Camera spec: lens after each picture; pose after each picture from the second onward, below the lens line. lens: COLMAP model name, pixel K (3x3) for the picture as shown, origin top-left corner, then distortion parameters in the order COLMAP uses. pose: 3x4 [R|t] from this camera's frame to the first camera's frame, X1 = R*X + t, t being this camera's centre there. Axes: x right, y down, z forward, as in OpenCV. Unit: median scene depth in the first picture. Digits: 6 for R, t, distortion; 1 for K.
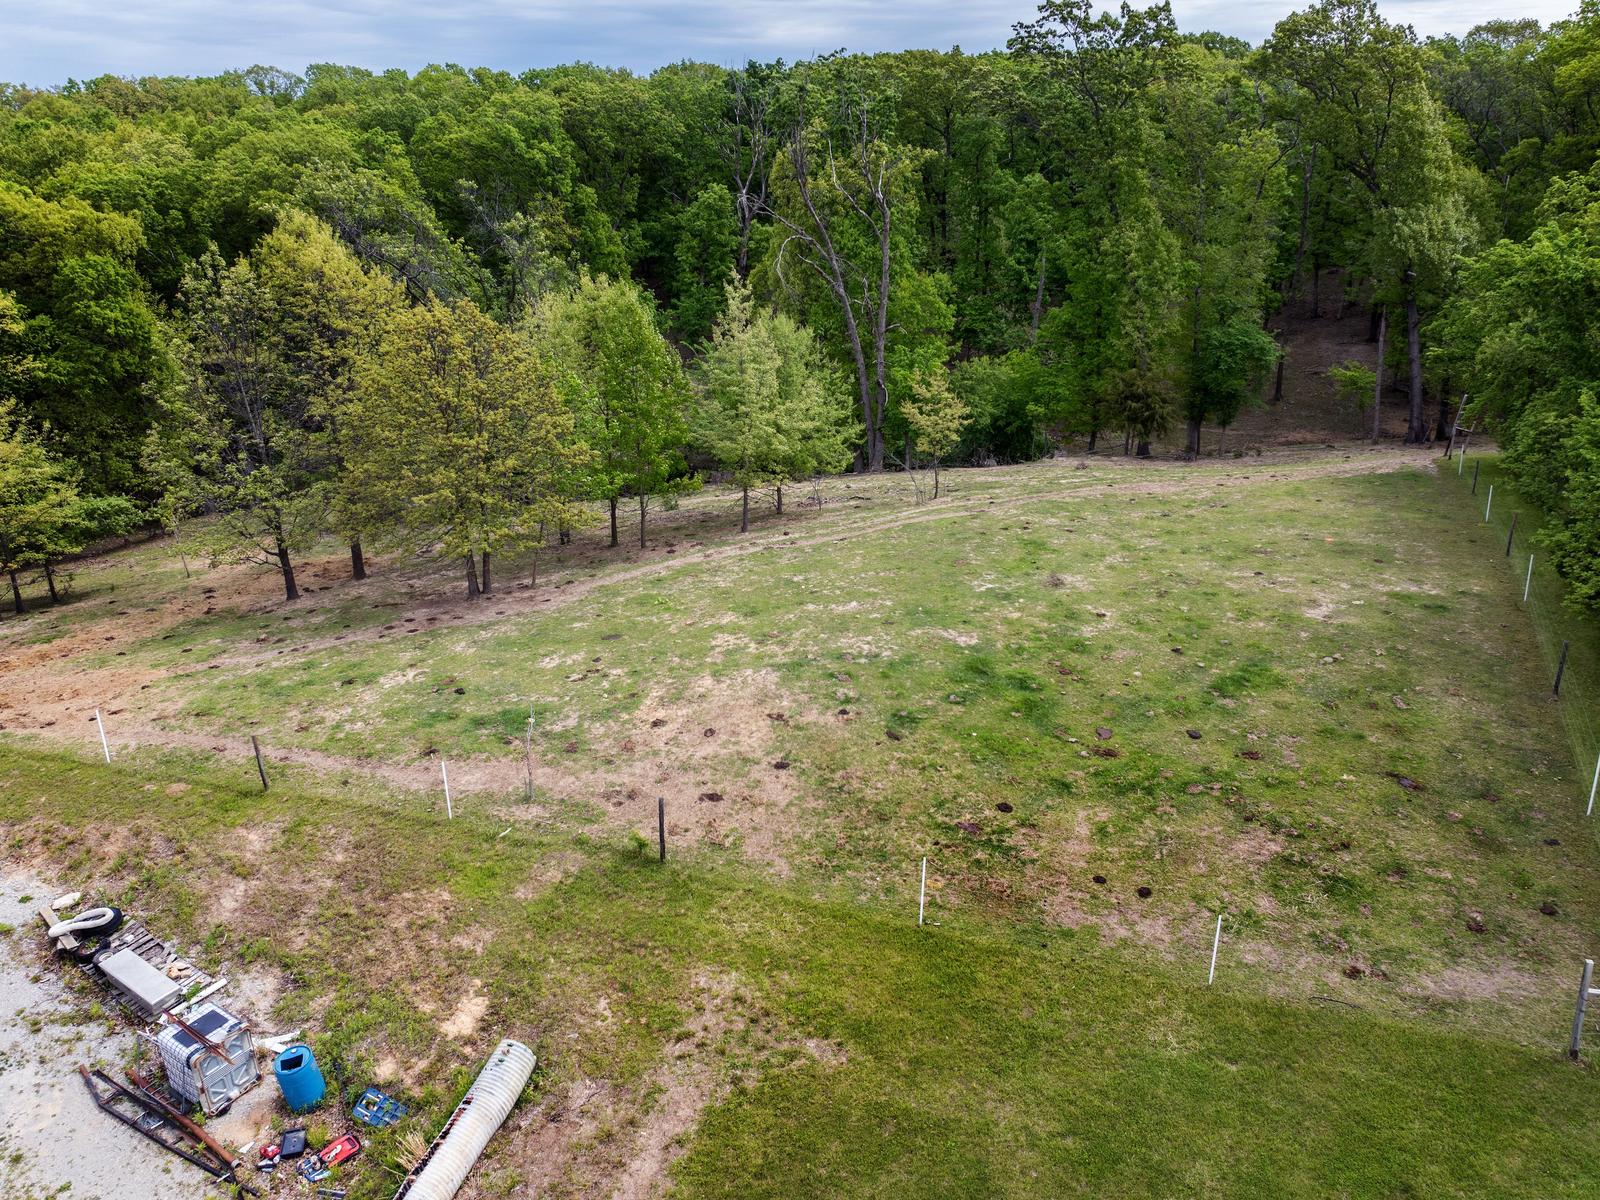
lens RADIAL K [[1154.2, 0, 806.0], [0, 1154.2, 591.3], [0, 0, 1]] dist [-0.049634, 0.023068]
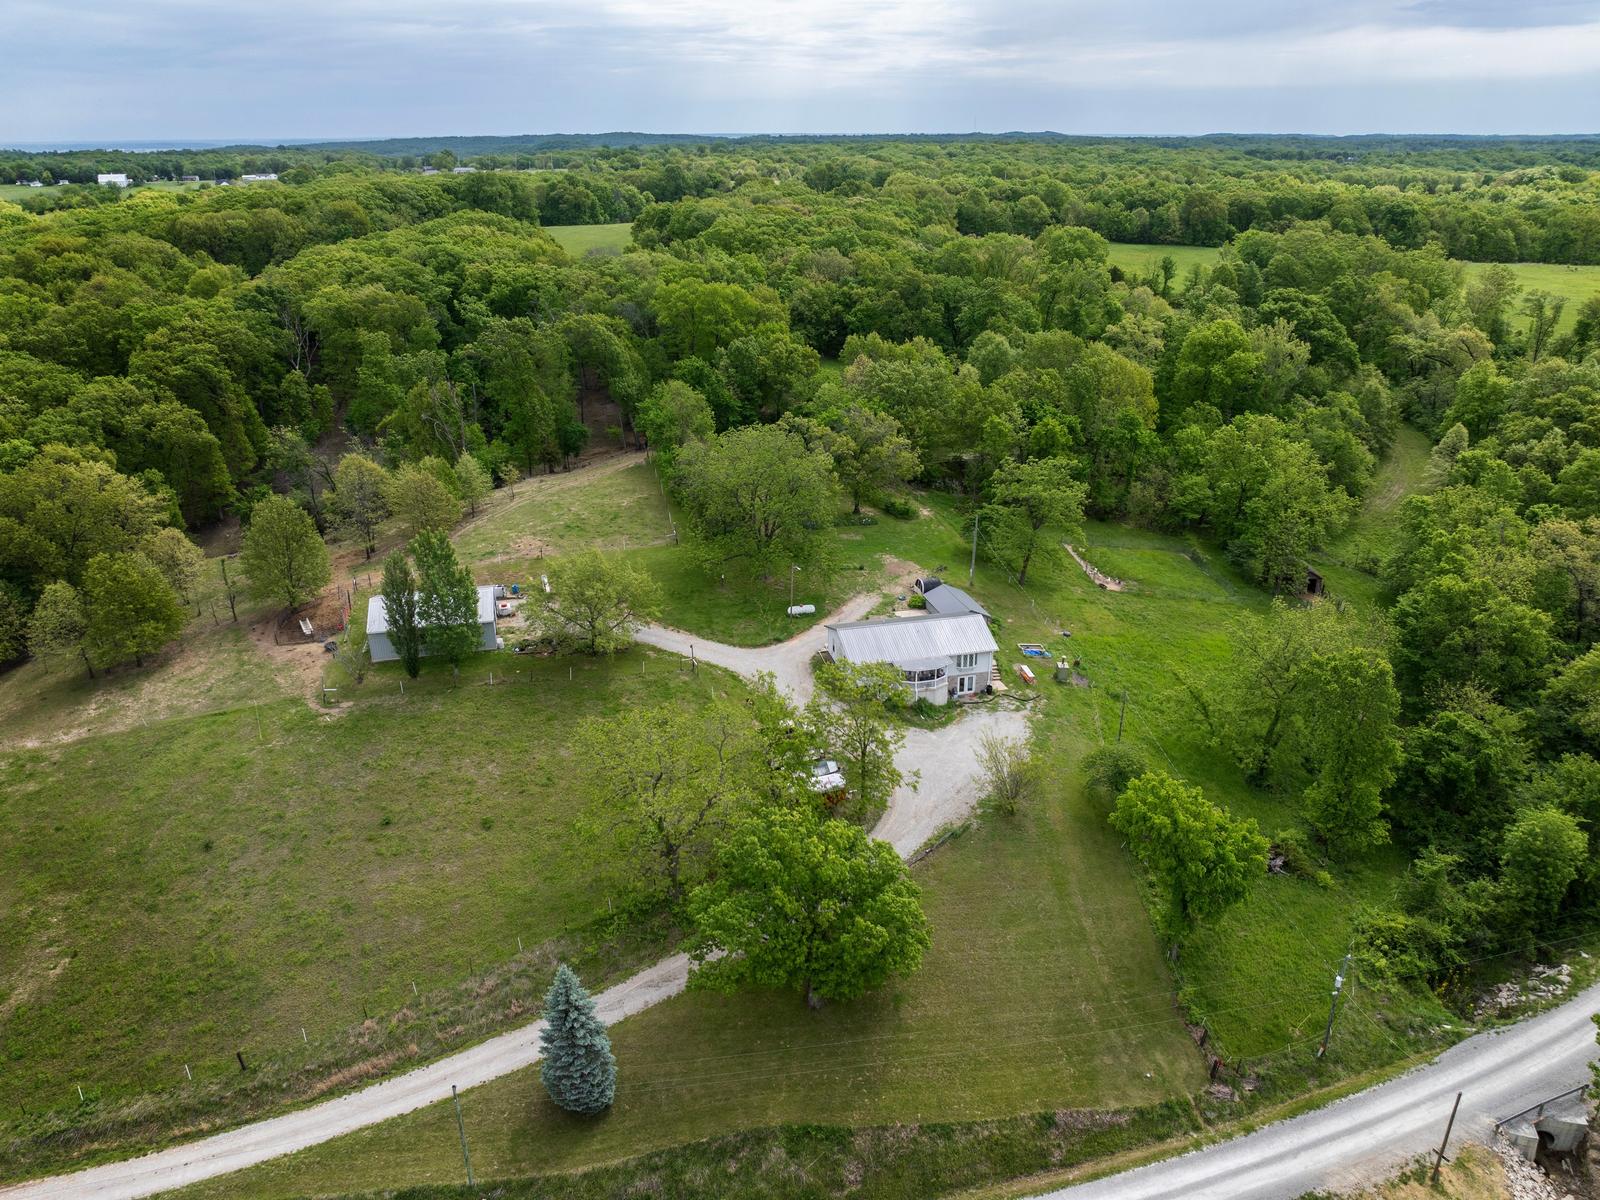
lens RADIAL K [[1124.9, 0, 804.4], [0, 1124.9, 596.5], [0, 0, 1]] dist [-0.036698, 0.003506]
pose [[0.801824, -0.235280, 0.549293, -0.792742], [0.221798, 0.970740, 0.092031, 0.059980], [-0.554873, 0.048039, 0.830547, -1.610653]]
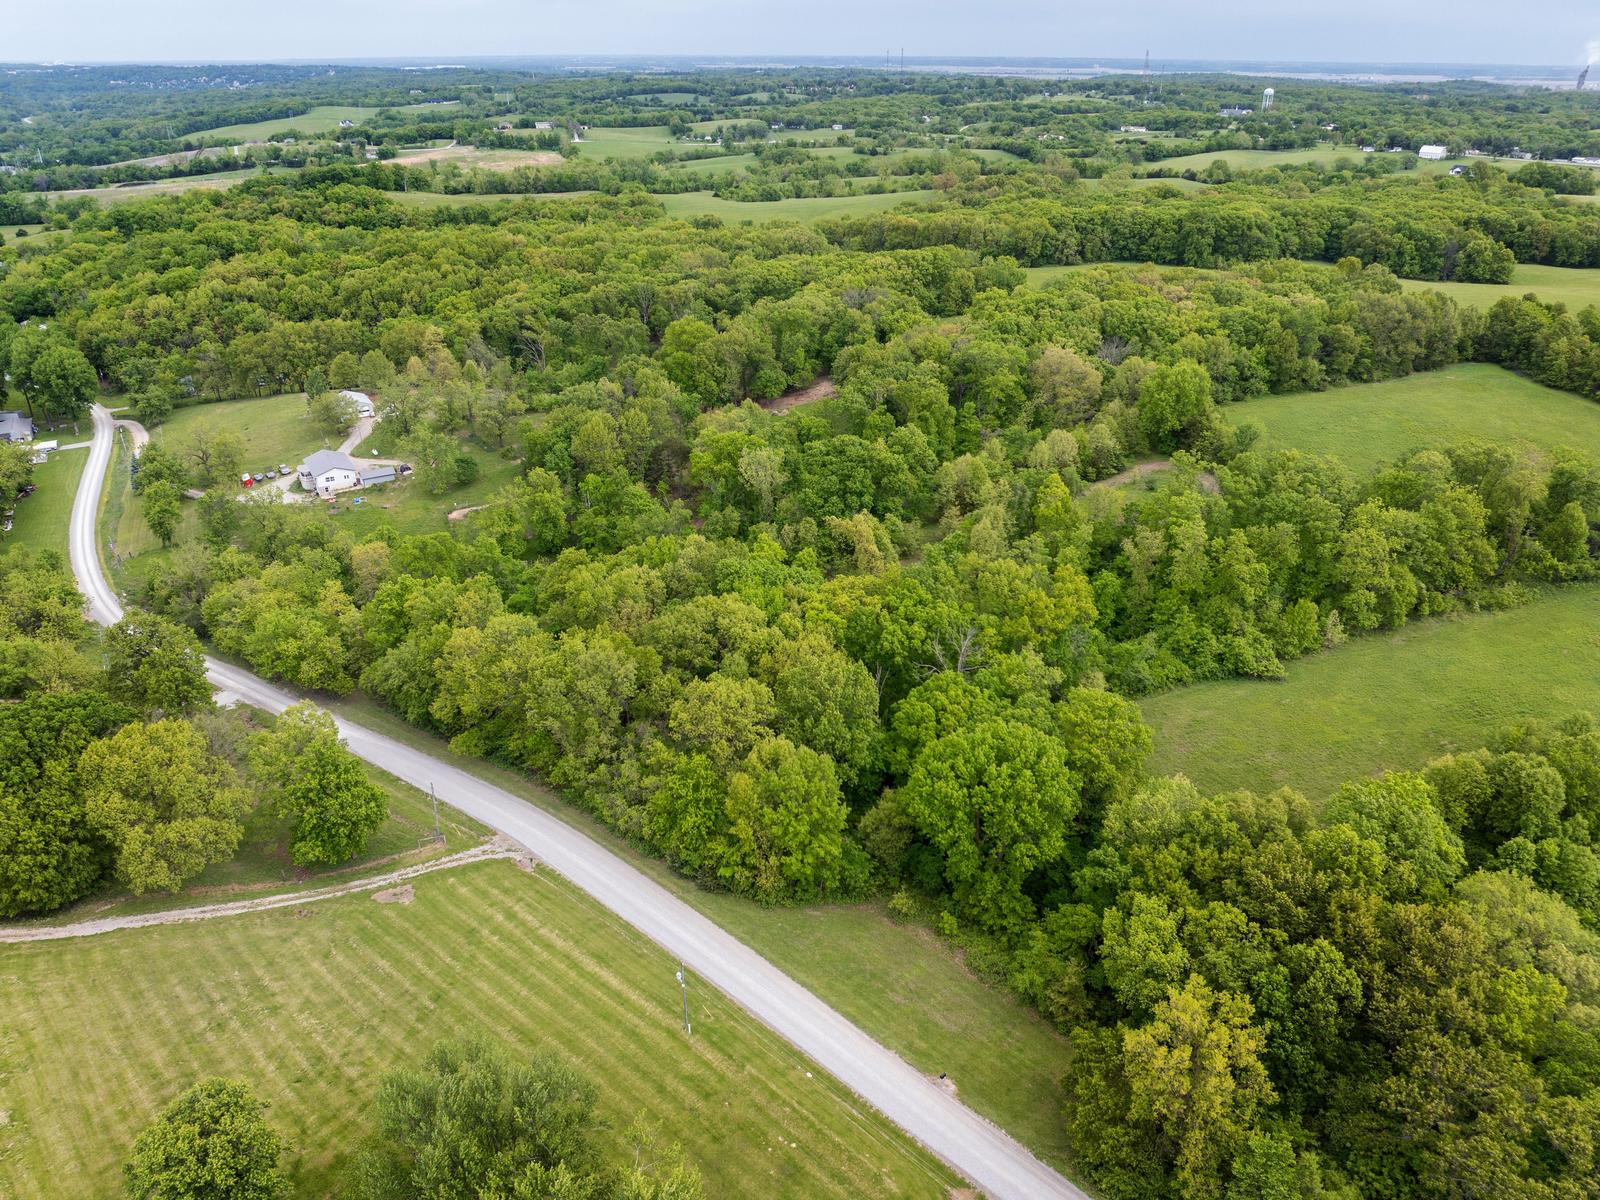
lens RADIAL K [[1154.2, 0, 806.0], [0, 1154.2, 591.3], [0, 0, 1]] dist [-0.049634, 0.023068]
pose [[0.808472, 0.250330, -0.532643, 4.061268], [-0.214390, 0.968115, 0.129579, -0.154690], [0.548097, 0.009433, 0.836361, -2.818872]]
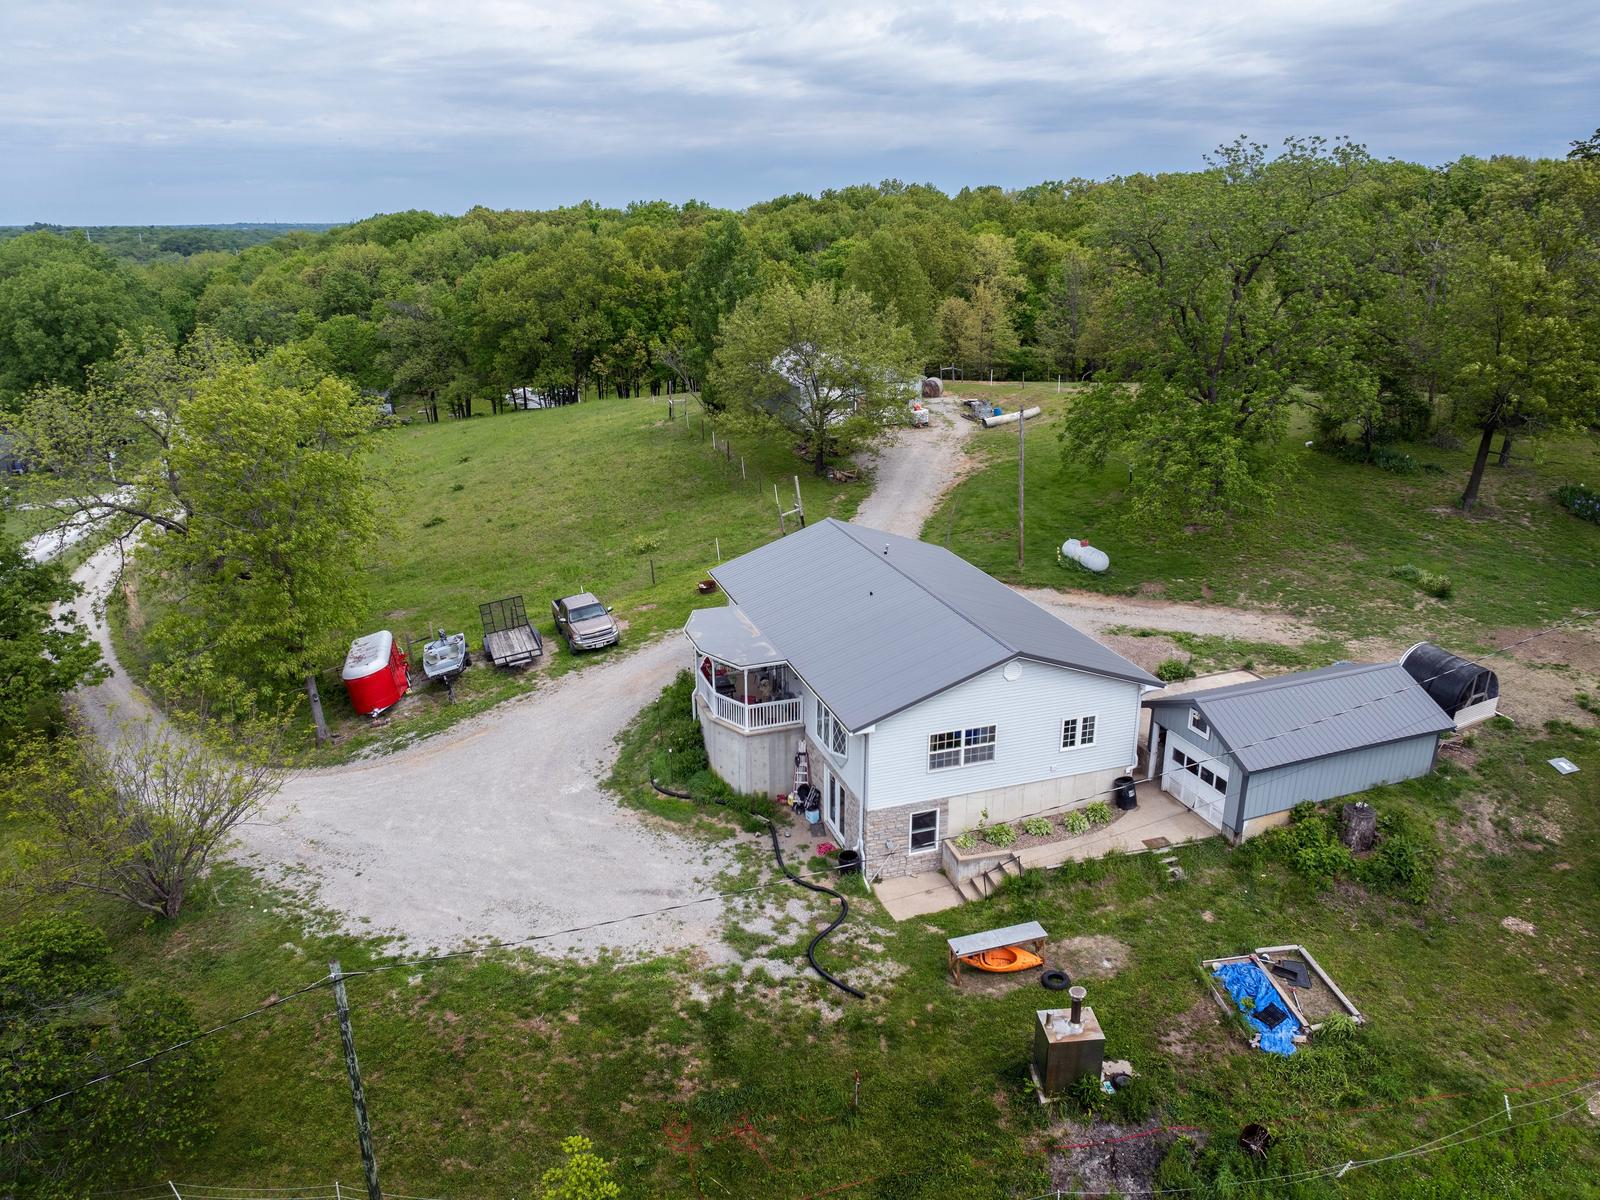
lens RADIAL K [[1128.0, 0, 803.7], [0, 1128.0, 603.4], [0, 0, 1]] dist [-0.046392, 0.008412]
pose [[0.664609, 0.234878, -0.709314, 0.651994], [-0.264027, 0.961889, 0.071127, 0.281640], [0.698988, 0.140006, 0.701295, -0.700918]]
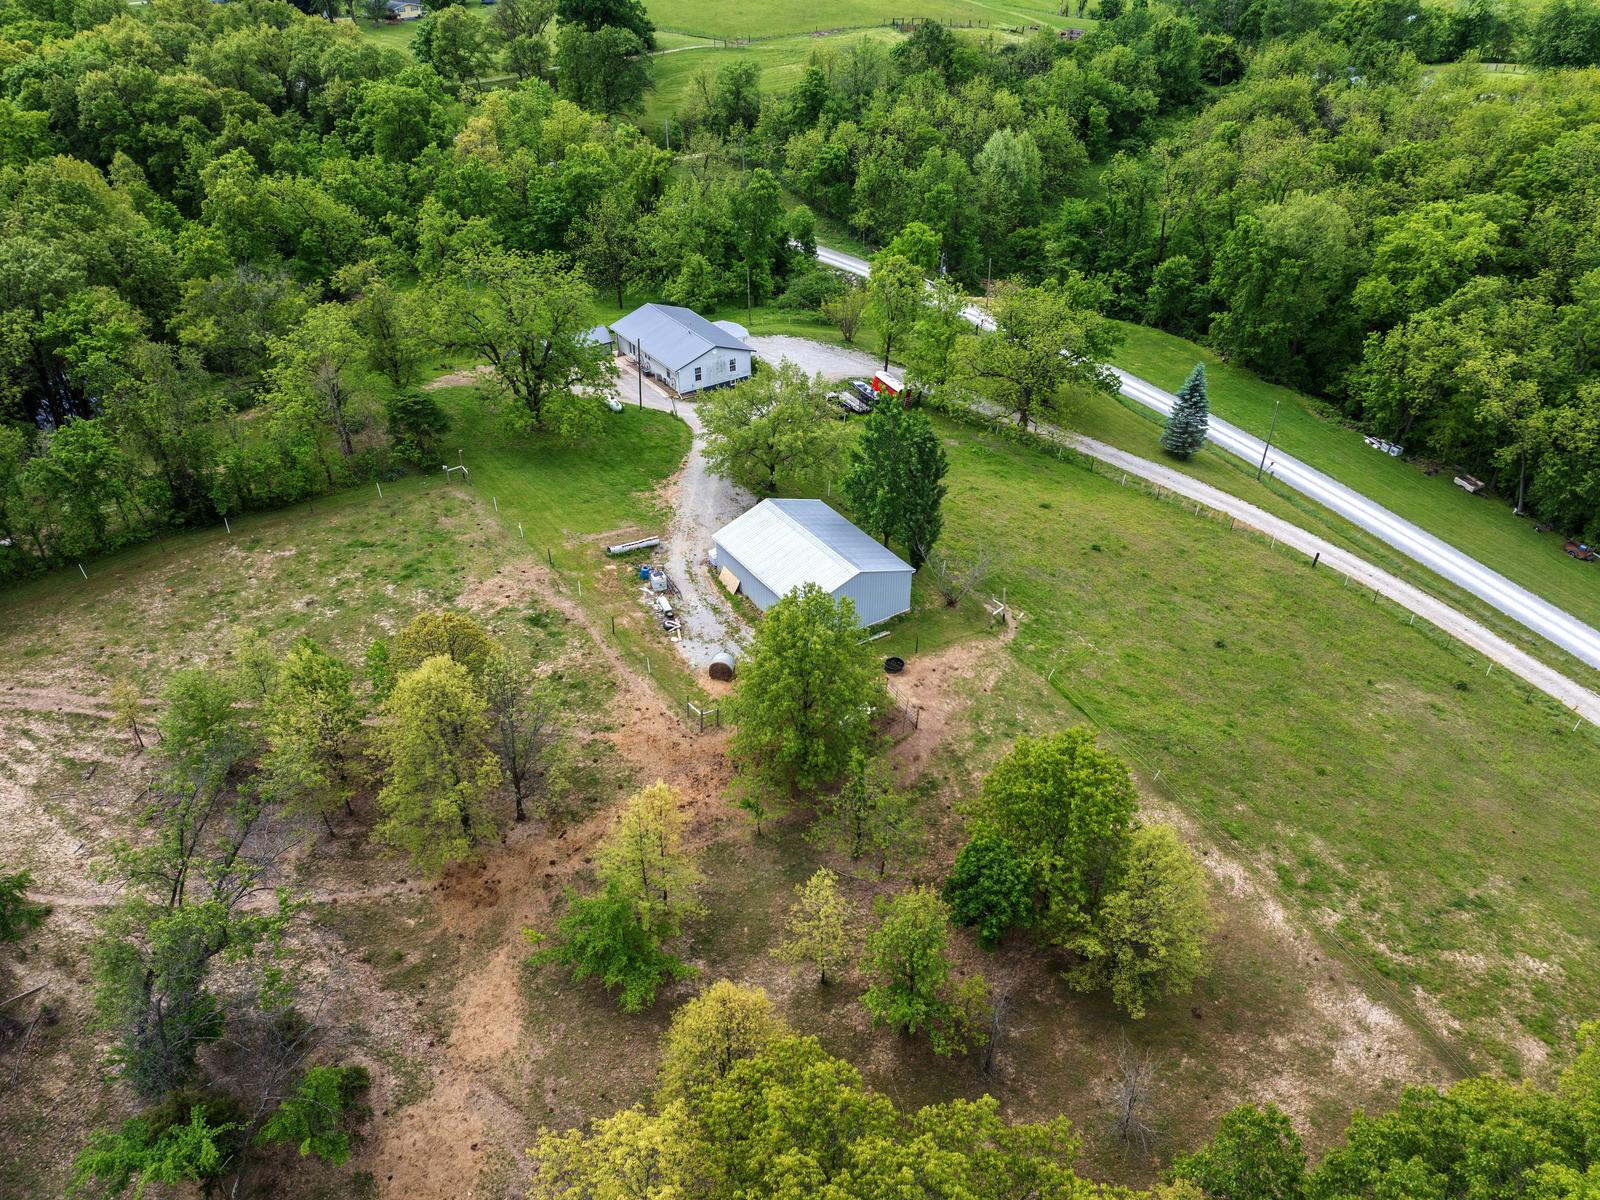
lens RADIAL K [[1128.0, 0, 803.7], [0, 1128.0, 603.4], [0, 0, 1]] dist [-0.046392, 0.008412]
pose [[-0.832626, -0.318514, 0.453081, -0.872179], [0.198497, 0.592109, 0.781028, -0.836636], [-0.517042, 0.740240, -0.429781, 0.762701]]
